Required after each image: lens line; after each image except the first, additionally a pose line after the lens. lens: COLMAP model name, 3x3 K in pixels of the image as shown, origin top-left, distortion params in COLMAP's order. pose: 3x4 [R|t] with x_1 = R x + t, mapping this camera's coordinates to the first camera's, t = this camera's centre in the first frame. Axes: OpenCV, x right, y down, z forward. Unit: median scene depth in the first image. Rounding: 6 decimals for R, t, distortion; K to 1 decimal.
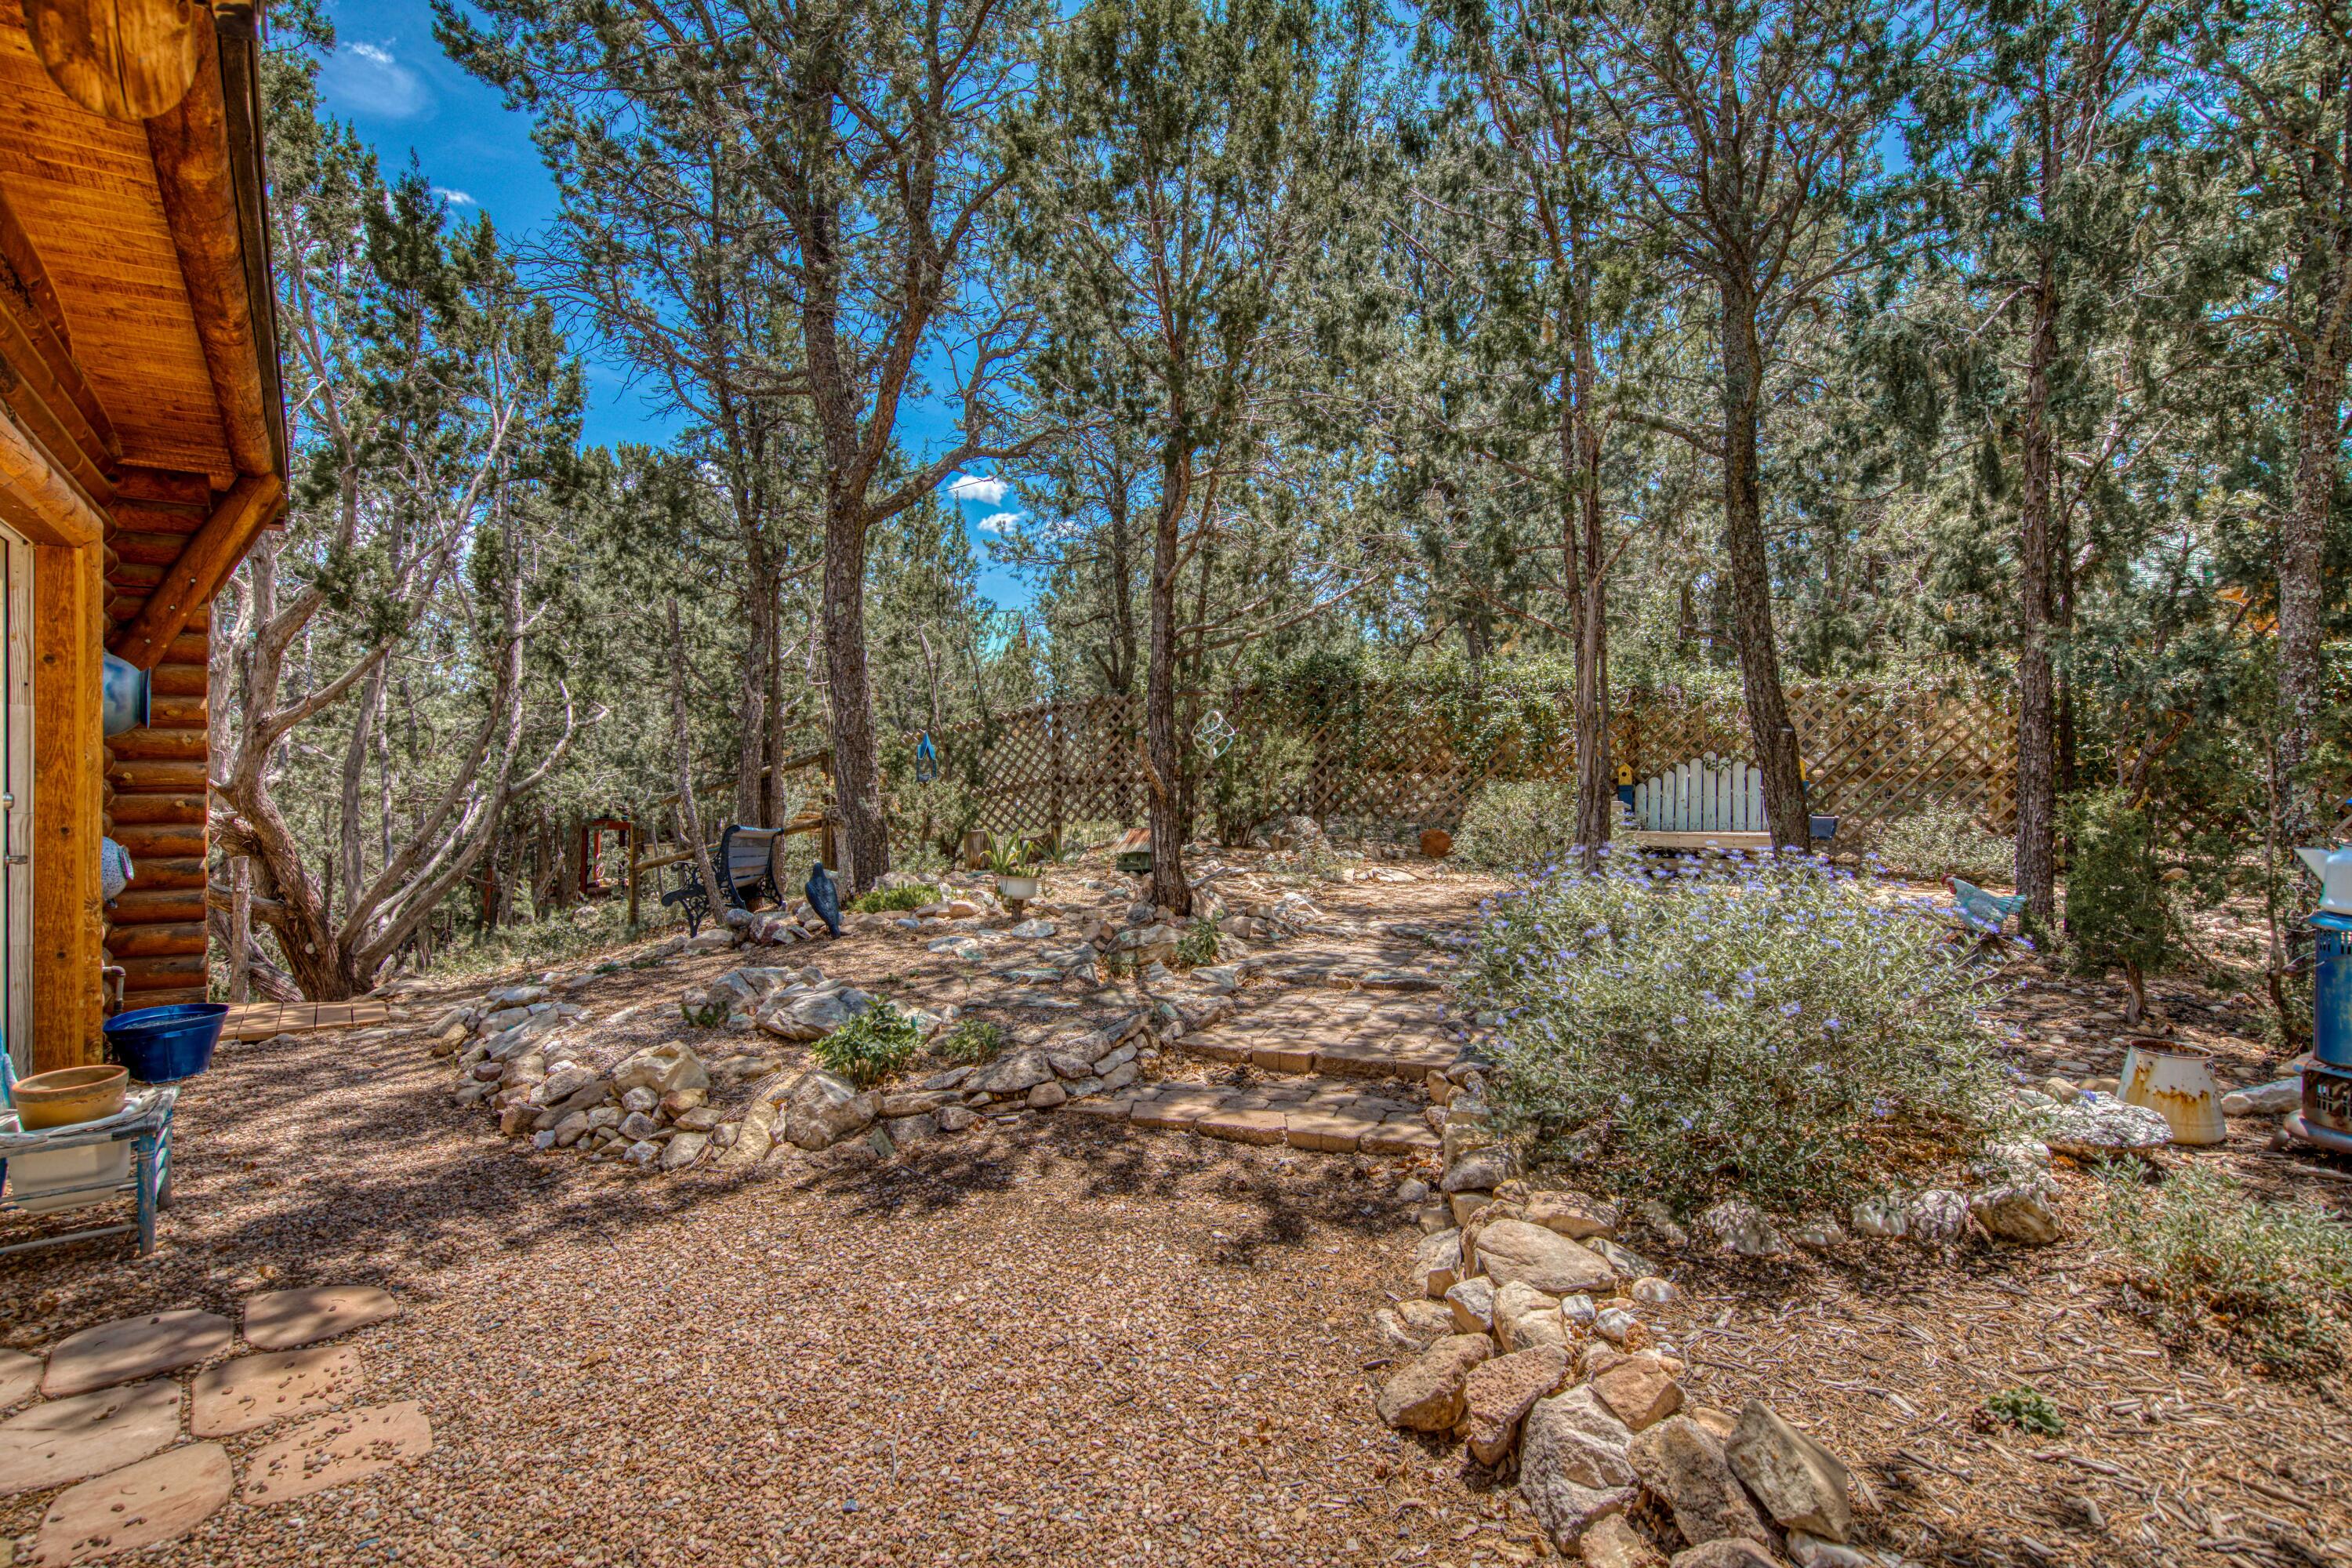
lens RADIAL K [[1166.0, 0, 1192.5], [0, 1166.0, 778.7], [0, 0, 1]] dist [-0.001648, 0.000023]
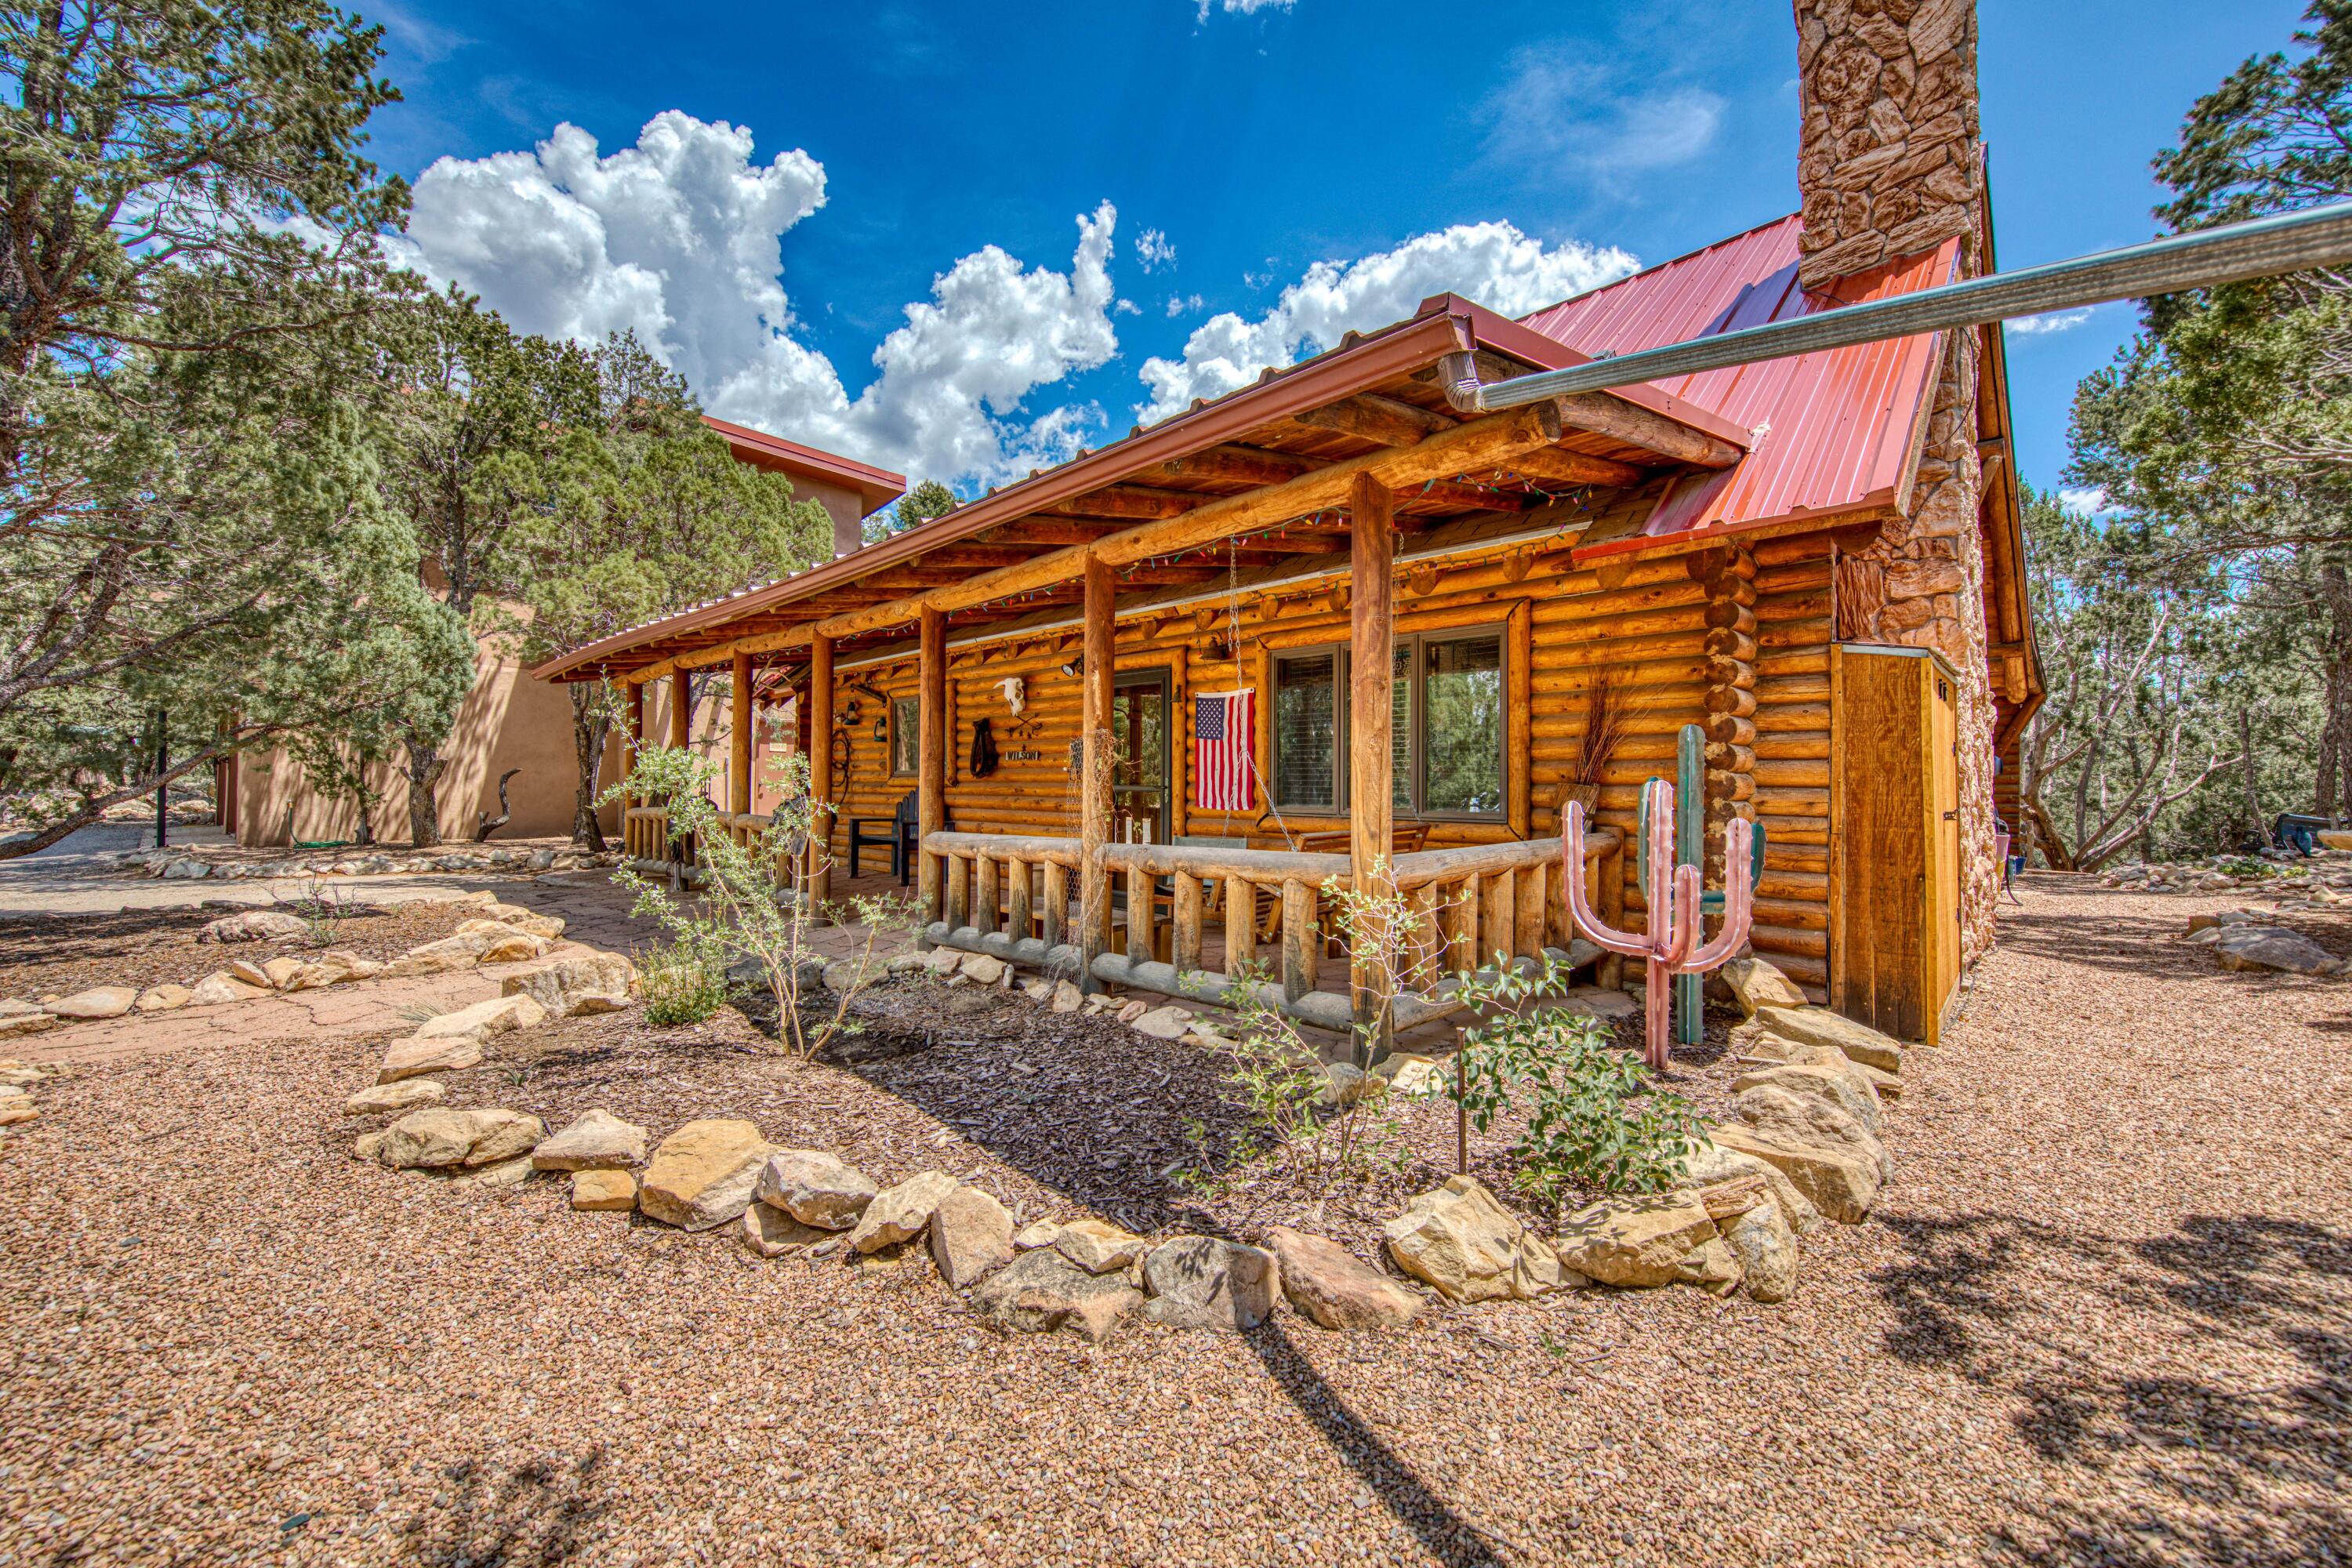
lens RADIAL K [[933.4, 0, 1168.3], [0, 933.4, 785.4], [0, 0, 1]] dist [0.002783, 0.000030]
pose [[0.147187, -0.013674, -0.989014, 1.175450], [-0.010425, 0.999827, -0.015375, 0.044124], [0.989054, 0.012573, 0.147019, -1.473706]]
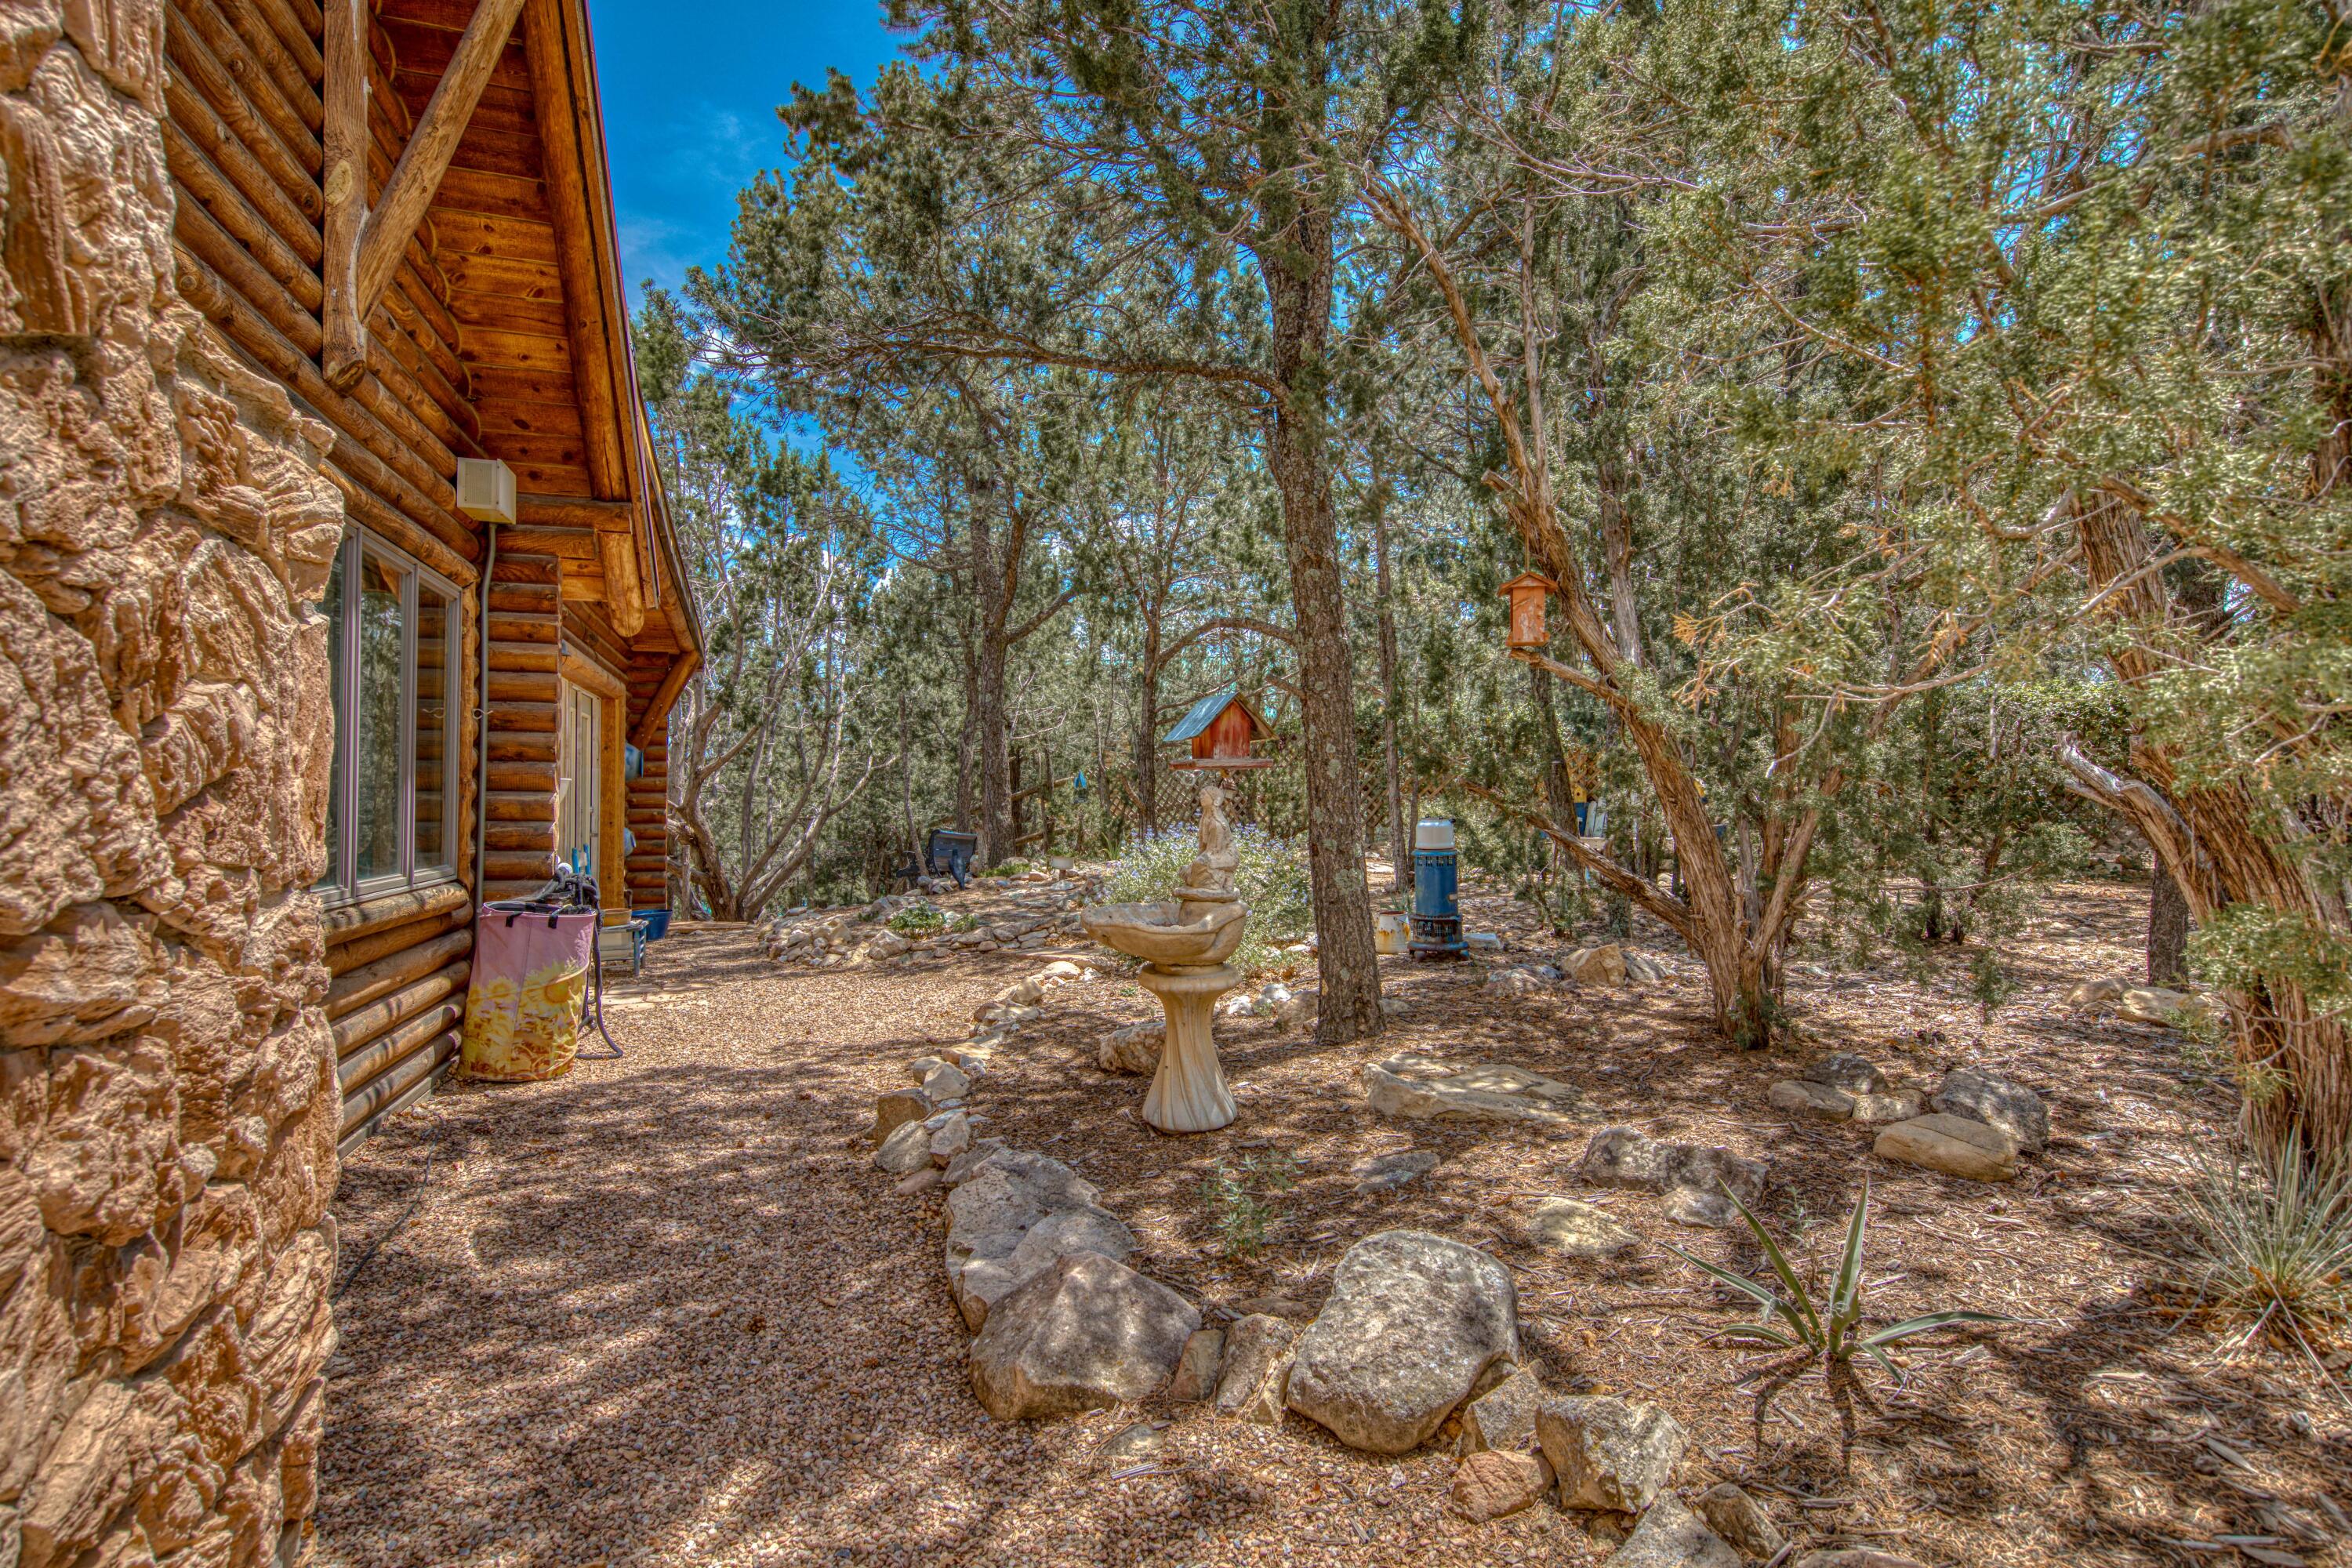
lens RADIAL K [[1166.0, 0, 1192.5], [0, 1166.0, 778.7], [0, 0, 1]] dist [-0.001648, 0.000023]
pose [[0.955367, -0.012924, -0.295139, 0.540480], [0.005465, 0.999645, -0.026085, 0.015971], [0.295371, 0.023308, 0.955098, -0.575747]]
